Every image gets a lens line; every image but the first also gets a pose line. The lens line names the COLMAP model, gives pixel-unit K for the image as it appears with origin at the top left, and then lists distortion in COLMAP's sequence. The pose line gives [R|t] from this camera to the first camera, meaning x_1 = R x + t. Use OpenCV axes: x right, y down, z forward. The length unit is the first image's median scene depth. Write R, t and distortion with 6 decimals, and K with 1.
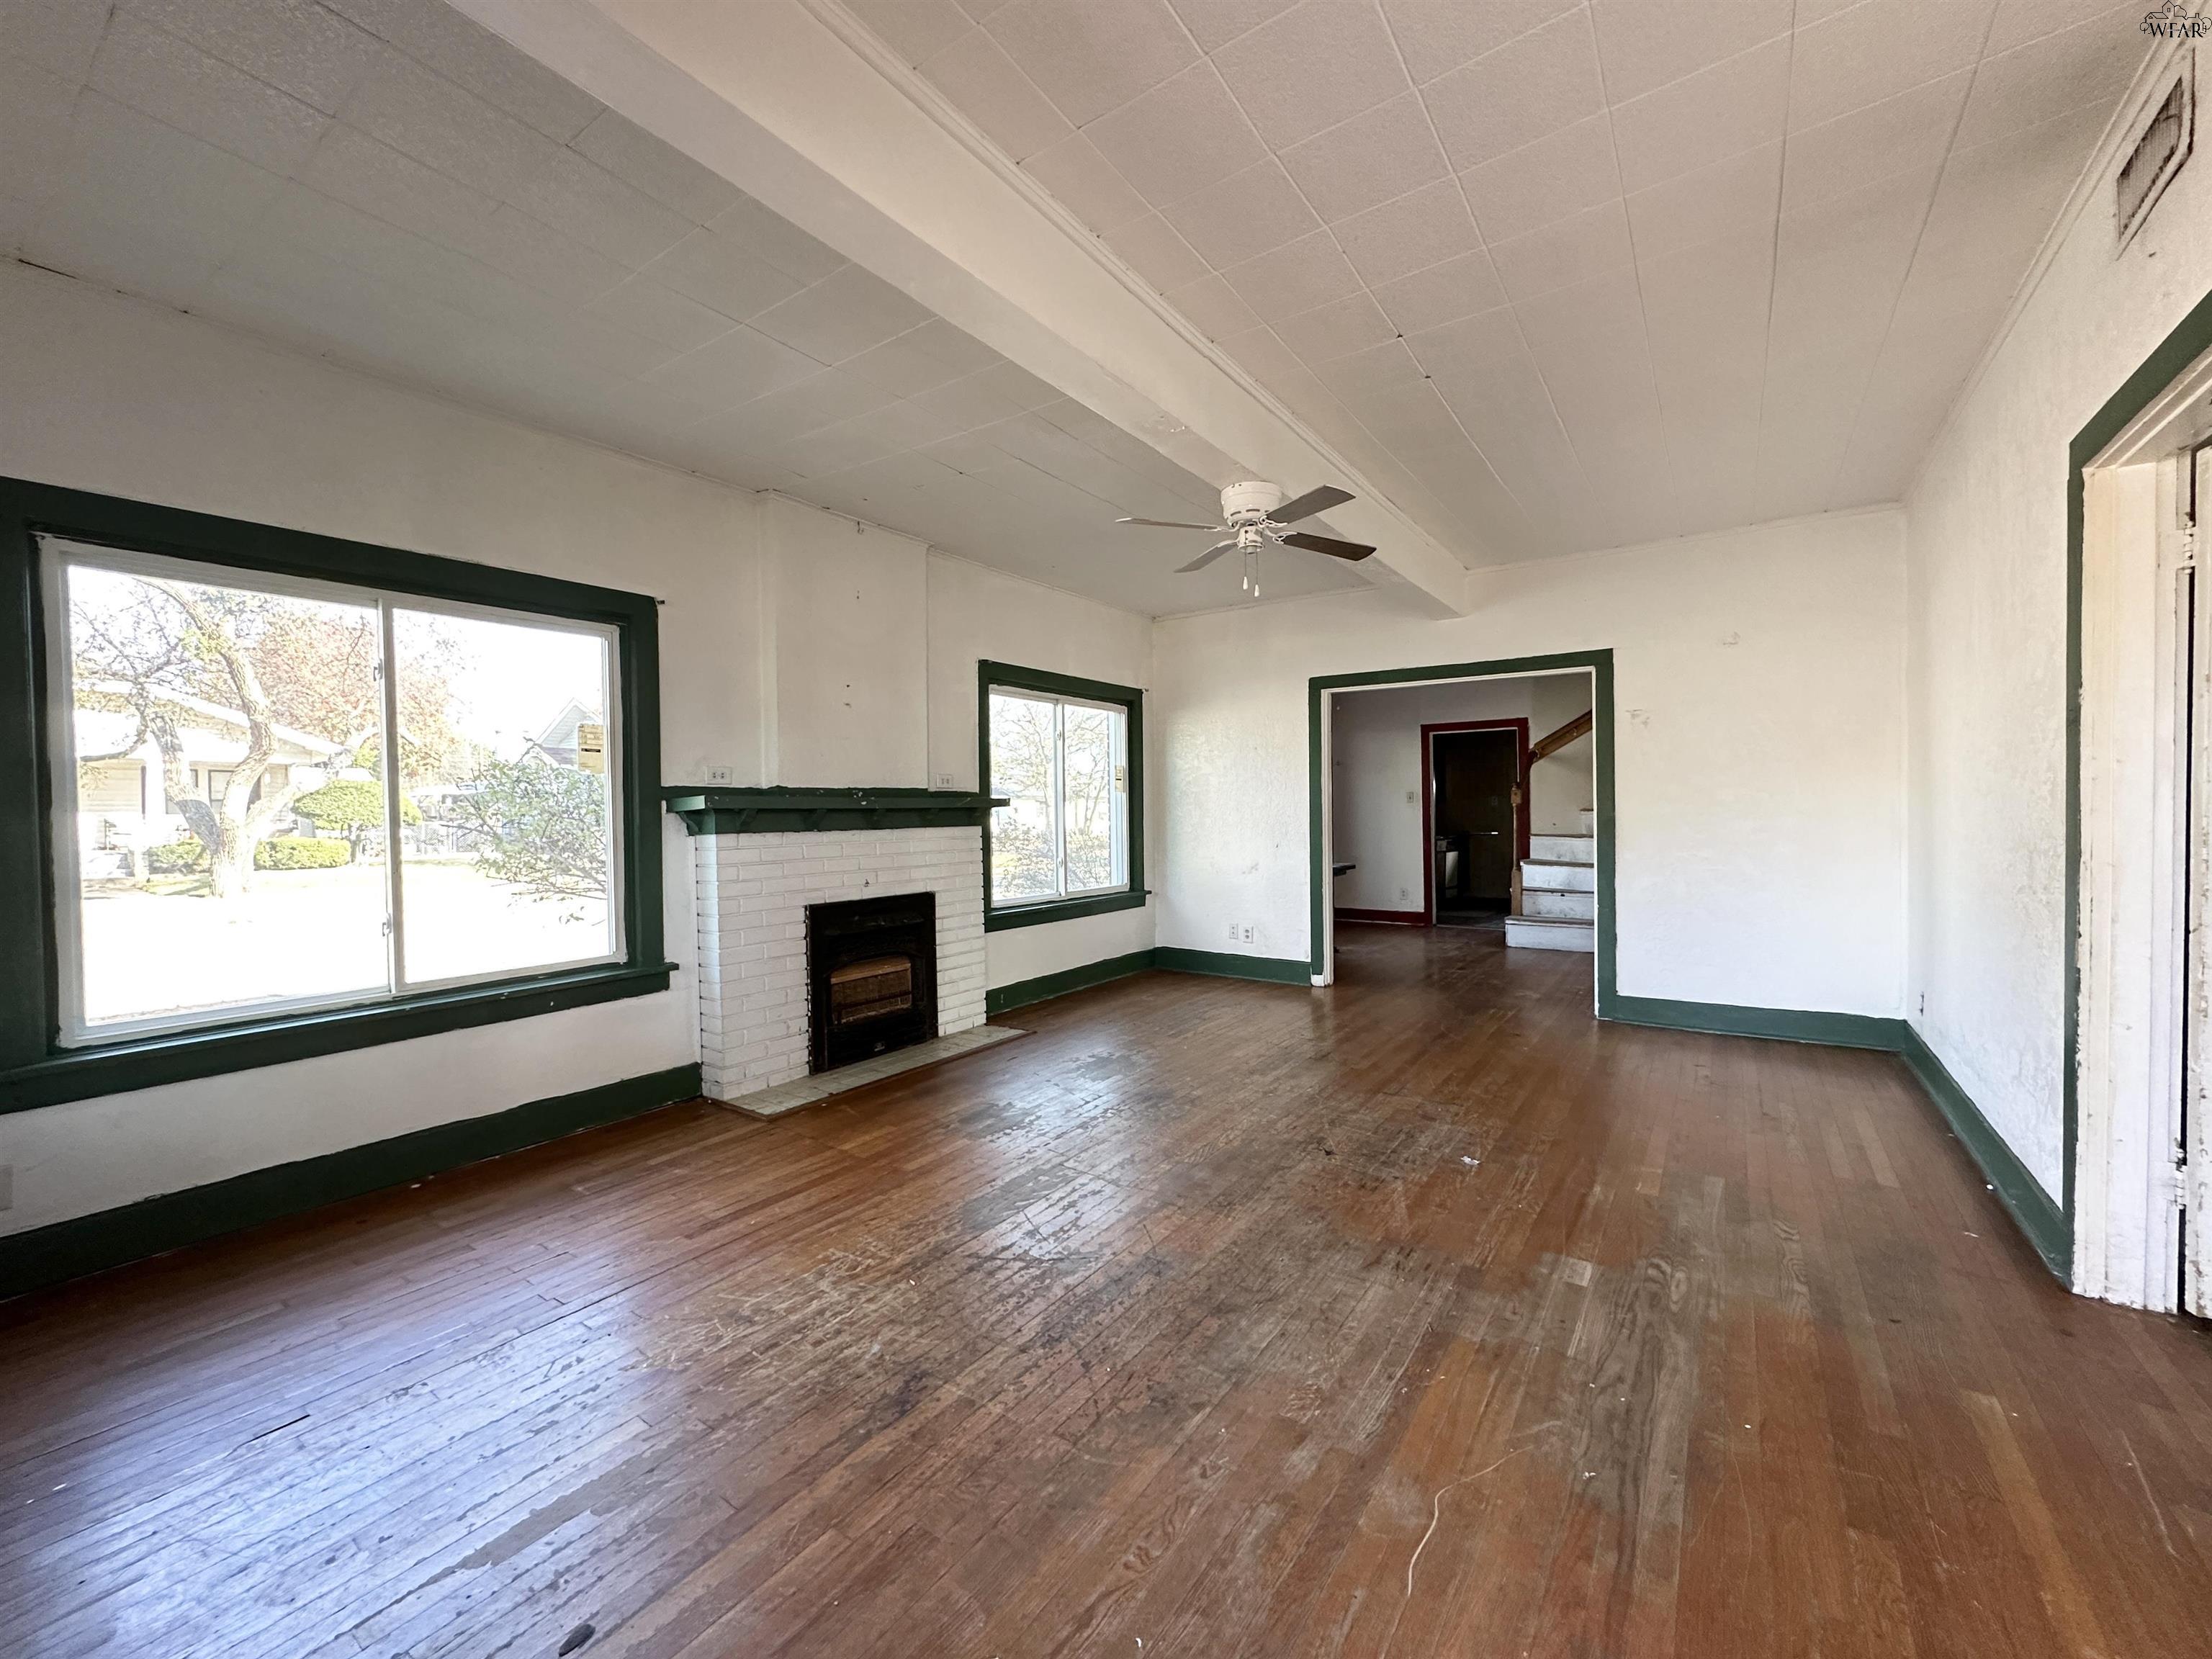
lens RADIAL K [[893.2, 0, 1103.1], [0, 893.2, 834.7], [0, 0, 1]] dist [0.000603, 0.000087]
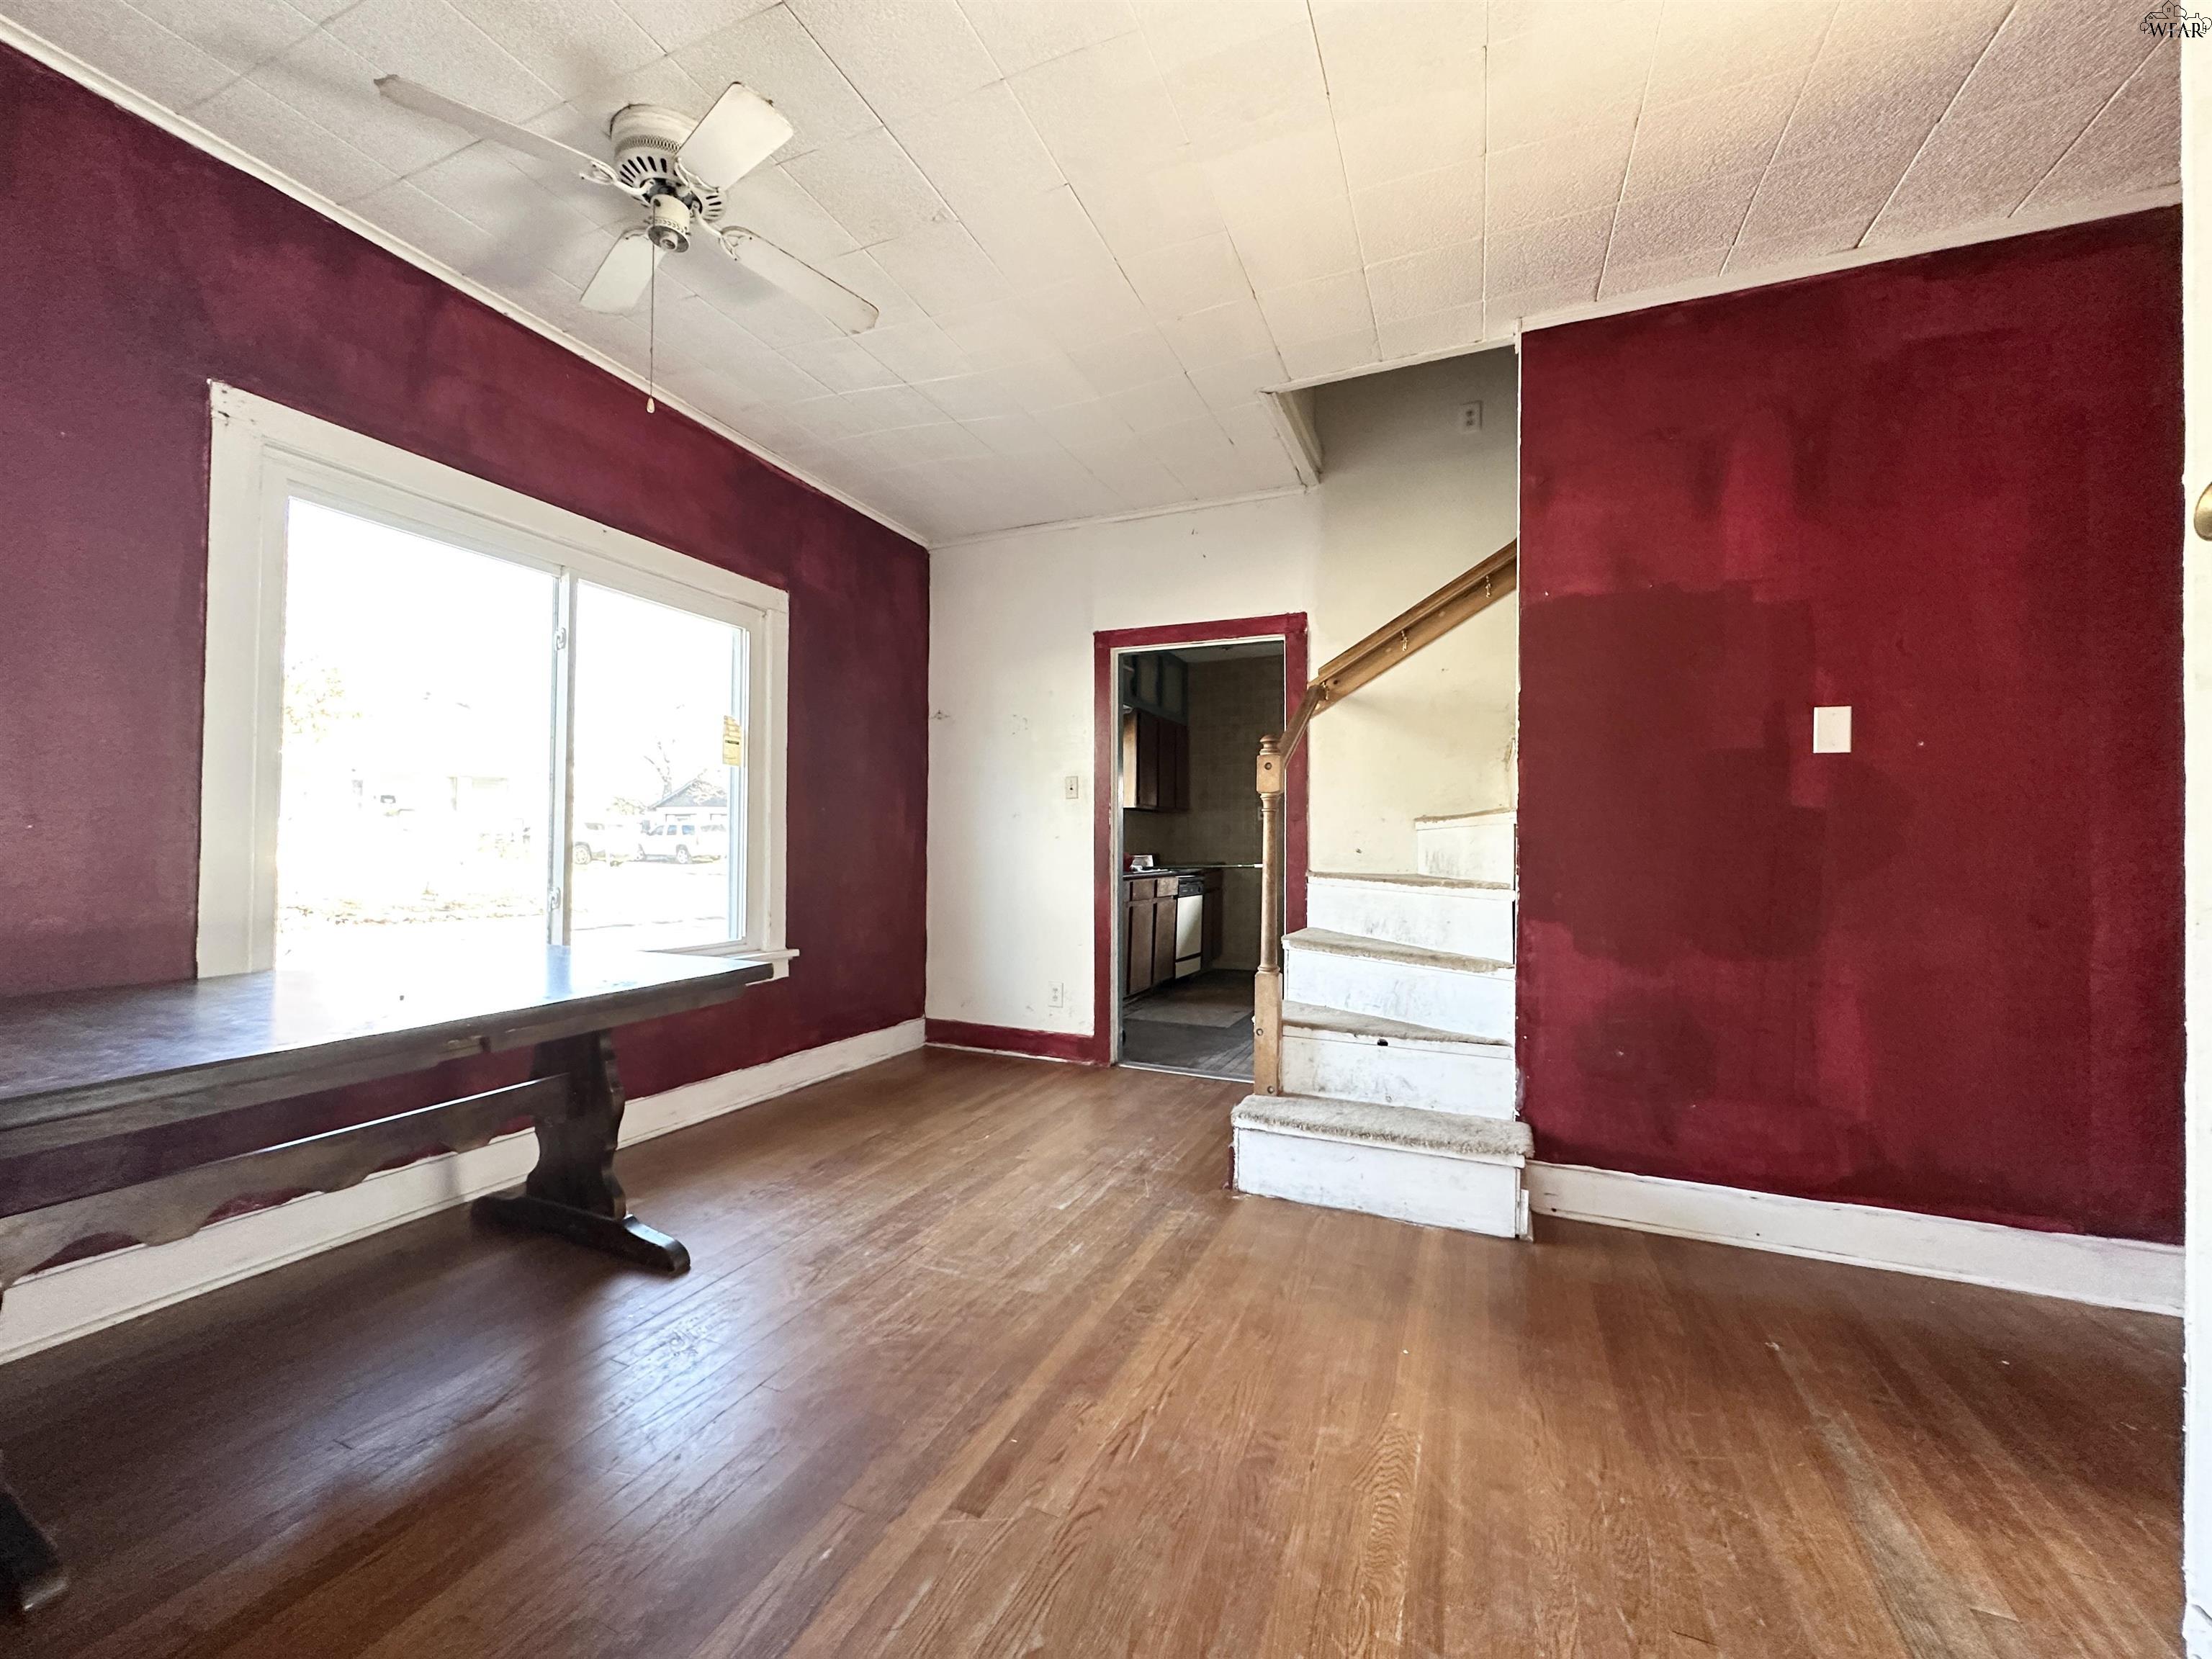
lens RADIAL K [[893.2, 0, 1097.0], [0, 893.2, 827.1], [0, 0, 1]] dist [0.000603, 0.000087]
pose [[0.979981, 0.030792, 0.196697, 0.947549], [-0.023766, 0.998996, -0.037981, -0.014283], [-0.197669, 0.032546, 0.979728, 1.929892]]
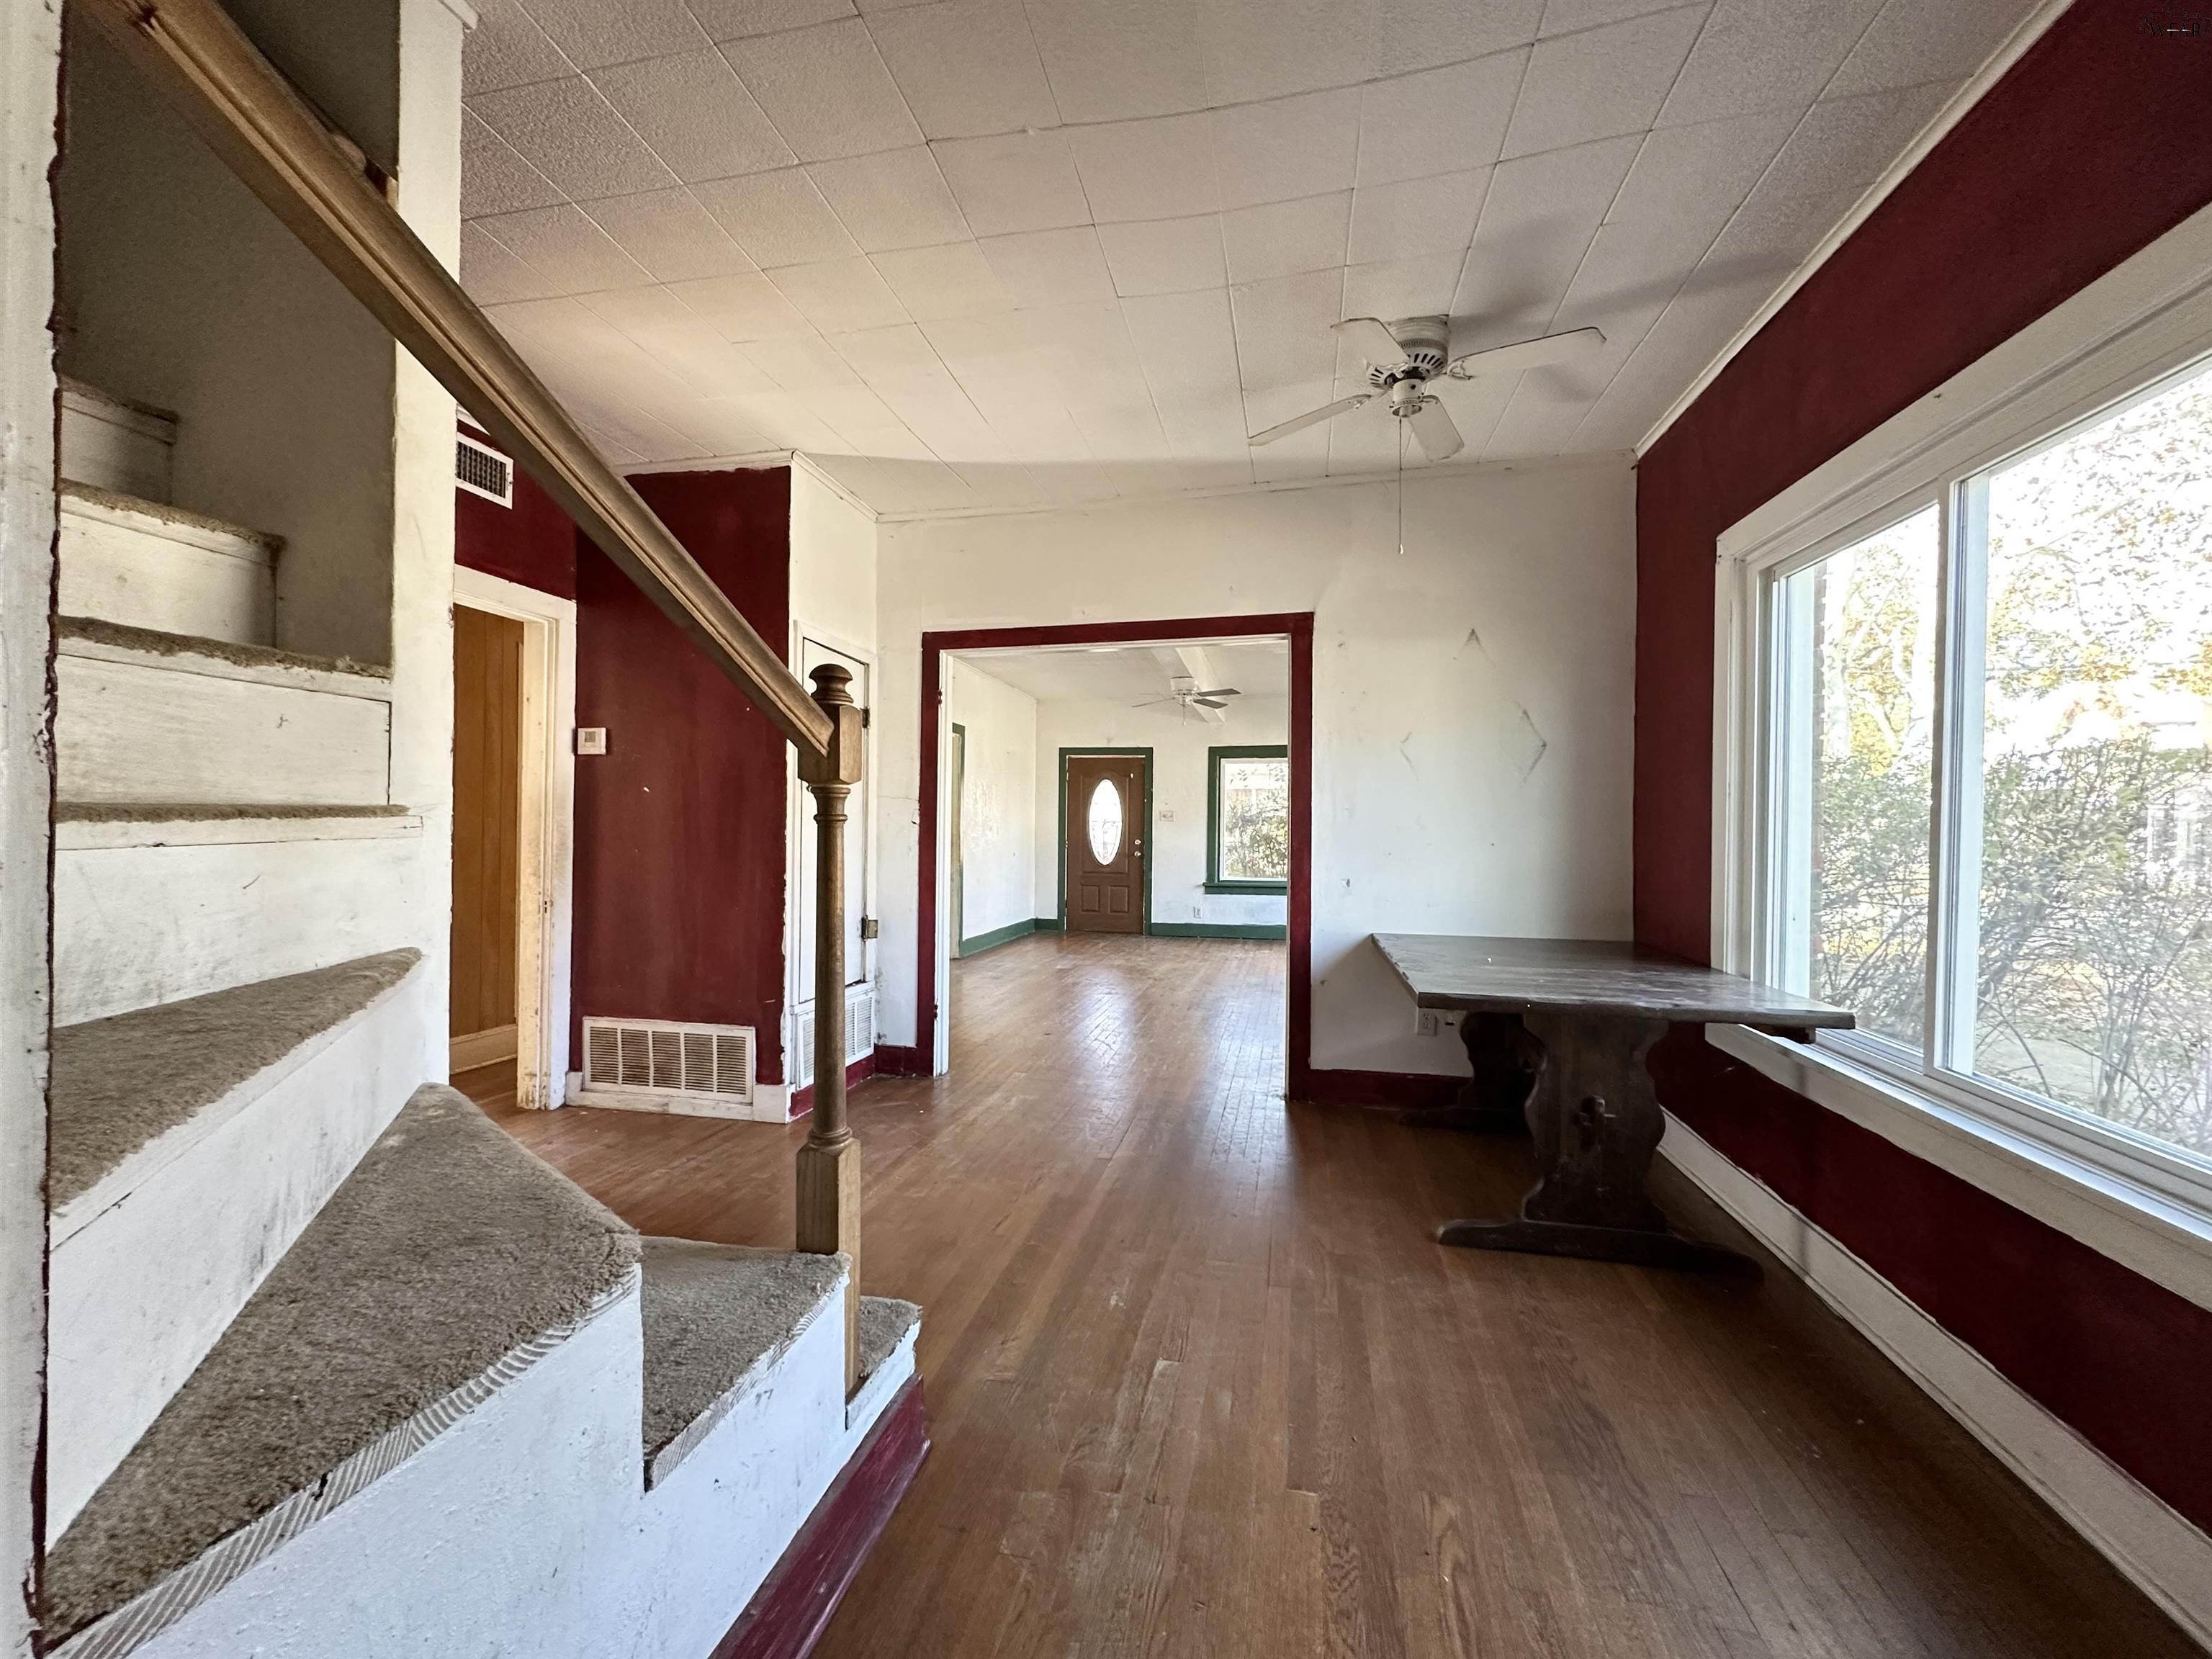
lens RADIAL K [[893.2, 0, 1107.3], [0, 893.2, 829.0], [0, 0, 1]] dist [0.000603, 0.000087]
pose [[-0.920807, 0.007385, -0.389948, 1.434414], [-0.003025, 0.999655, 0.026076, -0.088812], [0.390006, 0.025191, -0.920468, 3.544805]]
